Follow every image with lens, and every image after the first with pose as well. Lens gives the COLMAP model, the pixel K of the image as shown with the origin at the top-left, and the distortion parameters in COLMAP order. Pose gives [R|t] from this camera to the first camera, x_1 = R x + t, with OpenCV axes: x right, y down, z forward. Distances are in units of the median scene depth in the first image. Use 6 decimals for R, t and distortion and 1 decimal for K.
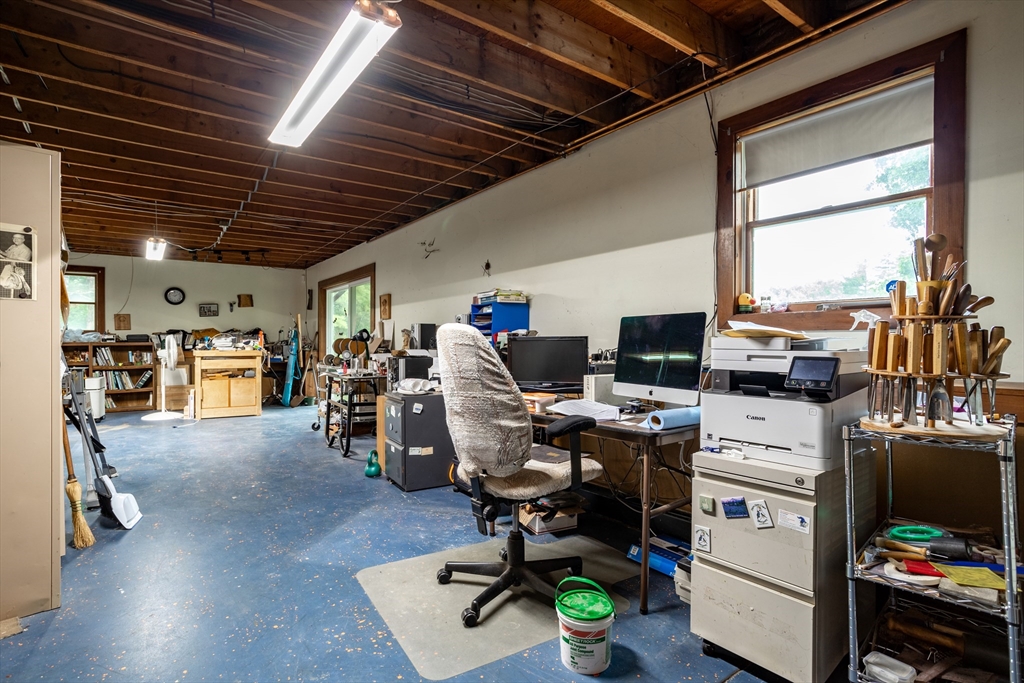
lens RADIAL K [[488.4, 0, 510.9], [0, 488.4, 340.2], [0, 0, 1]] dist [-0.028007, 0.011582]
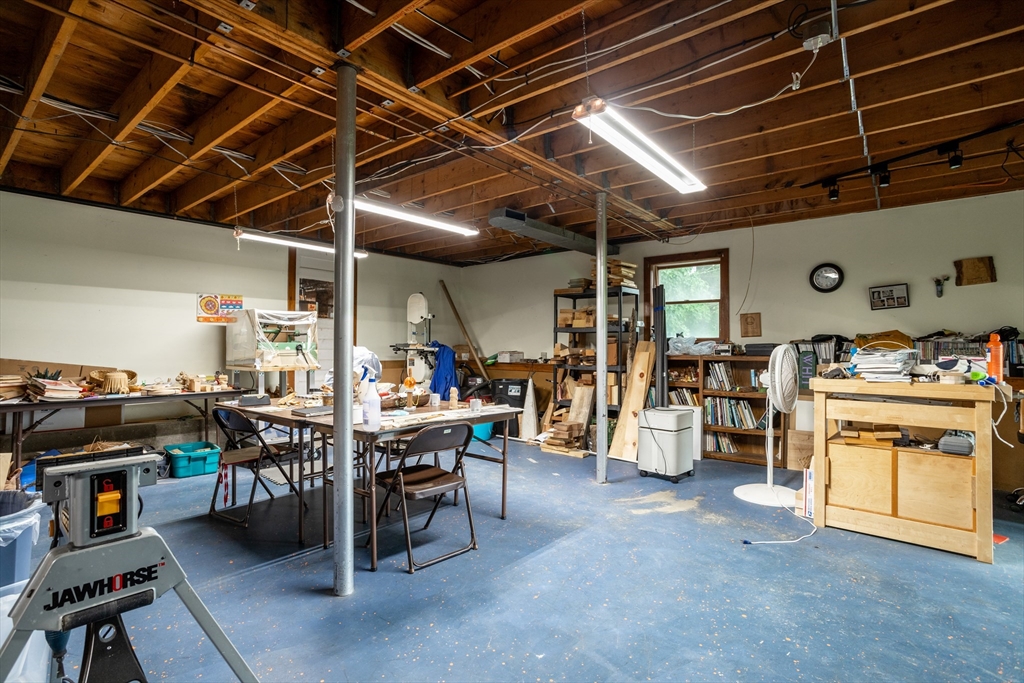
lens RADIAL K [[488.4, 0, 509.8], [0, 488.4, 342.5], [0, 0, 1]] dist [-0.028007, 0.011582]
pose [[0.227026, -0.005822, -0.973871, -0.241789], [-0.003931, 0.999969, -0.006895, -0.008307], [0.973881, 0.005394, 0.226996, 0.560162]]
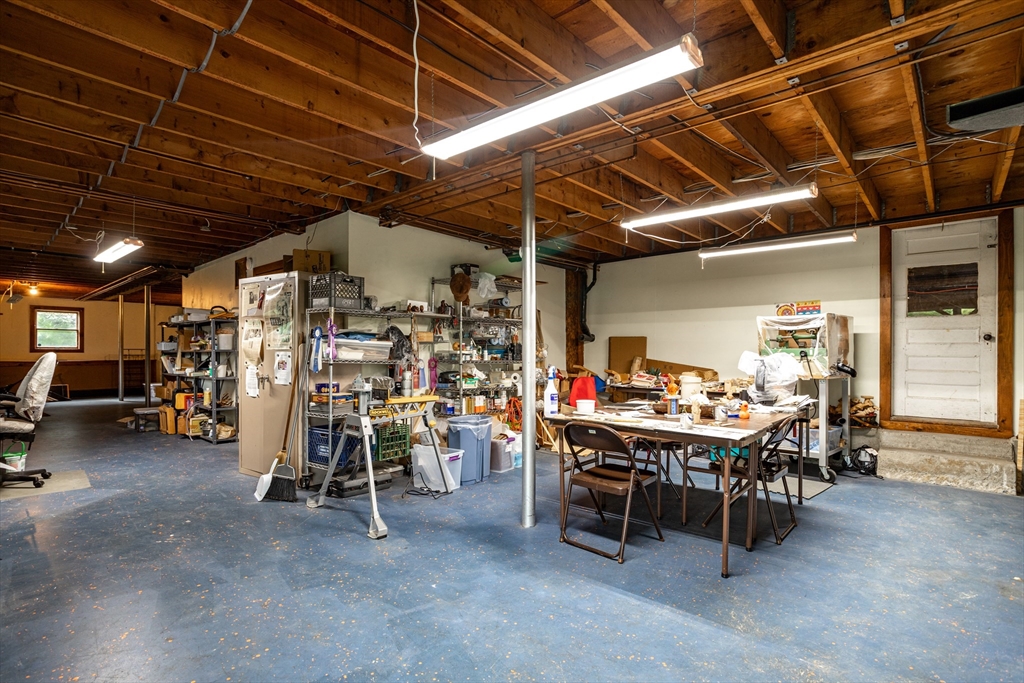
lens RADIAL K [[488.4, 0, 489.4], [0, 488.4, 353.5], [0, 0, 1]] dist [-0.028007, 0.011582]
pose [[-0.982390, 0.001275, -0.186838, -0.476358], [0.000827, 0.999997, 0.002477, -0.006850], [0.186841, 0.002278, -0.982388, 0.998526]]
